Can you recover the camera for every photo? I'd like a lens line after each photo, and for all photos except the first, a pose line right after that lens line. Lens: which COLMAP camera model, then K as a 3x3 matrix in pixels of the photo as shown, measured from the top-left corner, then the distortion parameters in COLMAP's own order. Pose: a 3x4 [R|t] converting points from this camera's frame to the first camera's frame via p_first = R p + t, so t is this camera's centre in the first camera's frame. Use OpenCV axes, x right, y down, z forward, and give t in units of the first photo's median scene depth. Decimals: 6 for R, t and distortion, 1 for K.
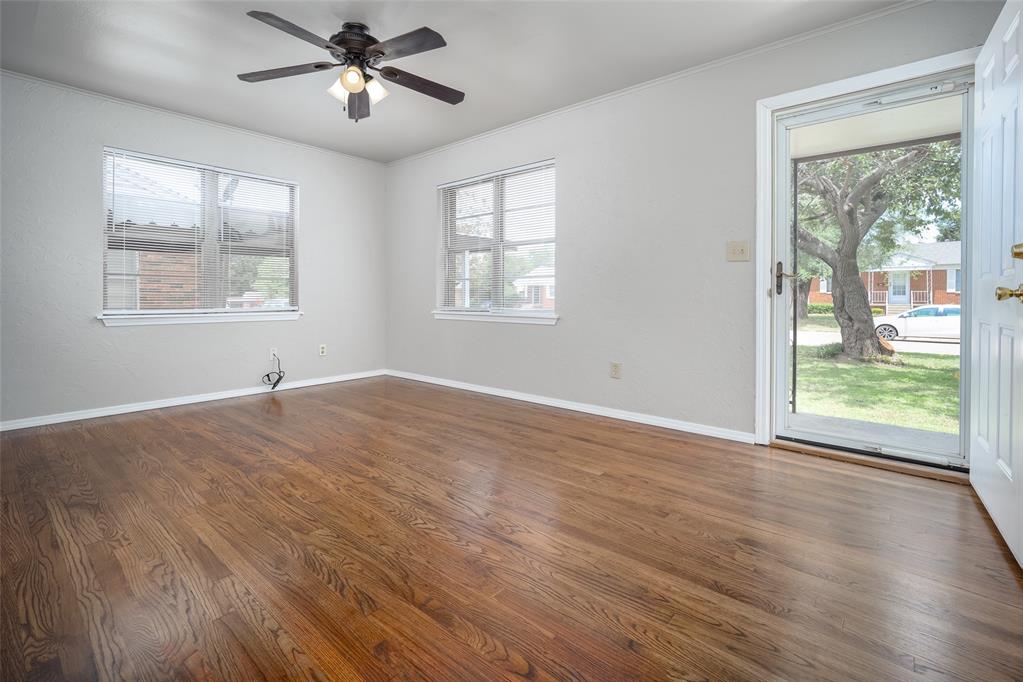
lens RADIAL K [[468.8, 0, 513.7], [0, 468.8, 302.5], [0, 0, 1]] dist [-0.005735, 0.000620]
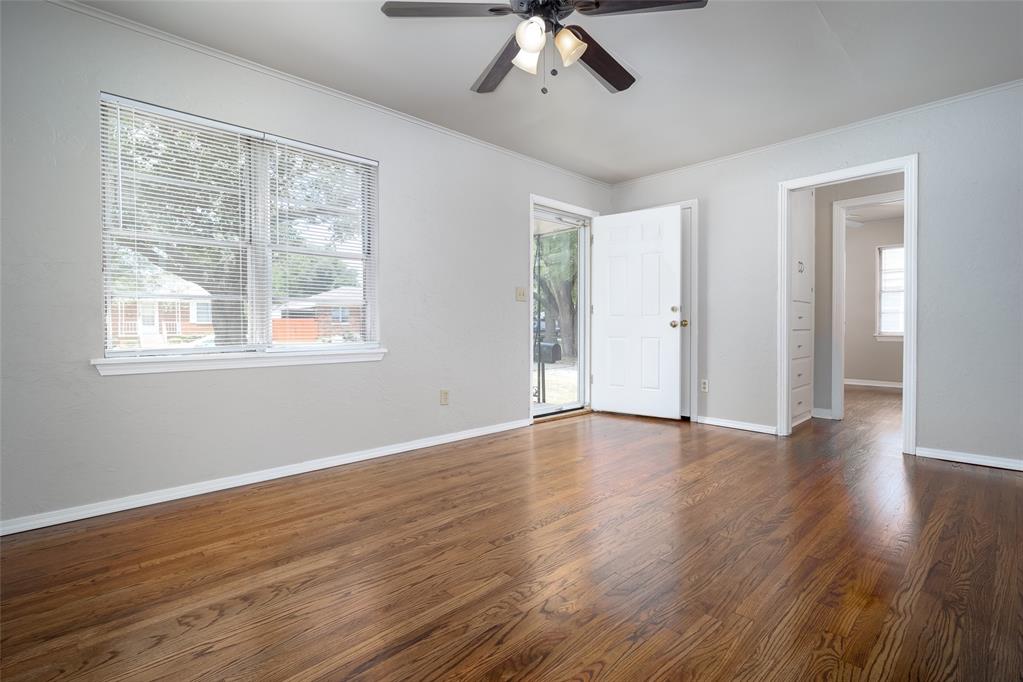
lens RADIAL K [[478.3, 0, 514.5], [0, 478.3, 339.8], [0, 0, 1]] dist [-0.017339, 0.000955]
pose [[0.090854, -0.025972, 0.995525, -1.331199], [0.011487, 0.999621, 0.025030, -0.020029], [-0.995798, 0.009161, 0.091118, 1.157168]]
